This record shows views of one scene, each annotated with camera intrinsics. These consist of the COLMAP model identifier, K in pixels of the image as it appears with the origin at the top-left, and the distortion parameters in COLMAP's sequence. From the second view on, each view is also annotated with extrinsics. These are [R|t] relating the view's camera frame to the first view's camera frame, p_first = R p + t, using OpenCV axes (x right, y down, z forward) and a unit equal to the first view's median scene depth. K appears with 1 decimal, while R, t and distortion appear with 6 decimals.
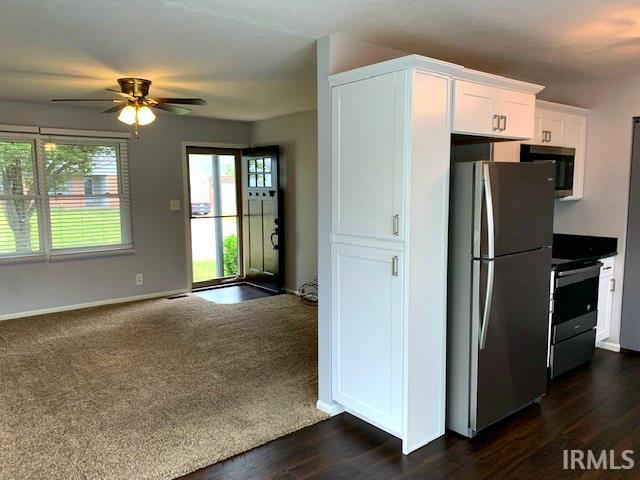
lens RADIAL K [[484.2, 0, 320.6], [0, 484.2, 242.6], [0, 0, 1]] dist [0.030728, -0.057562]
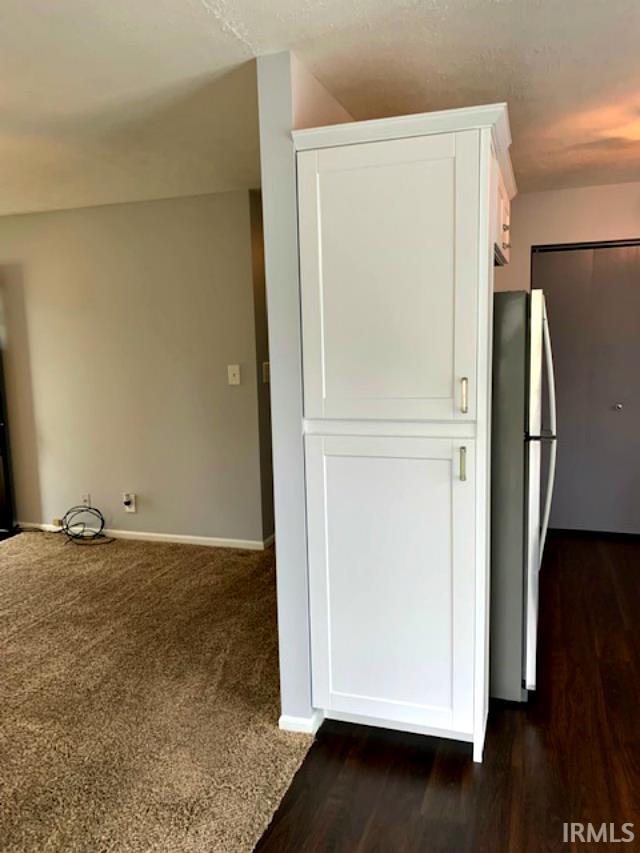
lens RADIAL K [[645.4, 0, 314.7], [0, 645.4, 432.6], [0, 0, 1]] dist [0.030728, -0.057562]
pose [[0.852669, -0.095871, 0.513580, -0.253580], [0.085667, 0.995370, 0.043579, -0.025088], [-0.515380, 0.006838, 0.856934, 0.257394]]
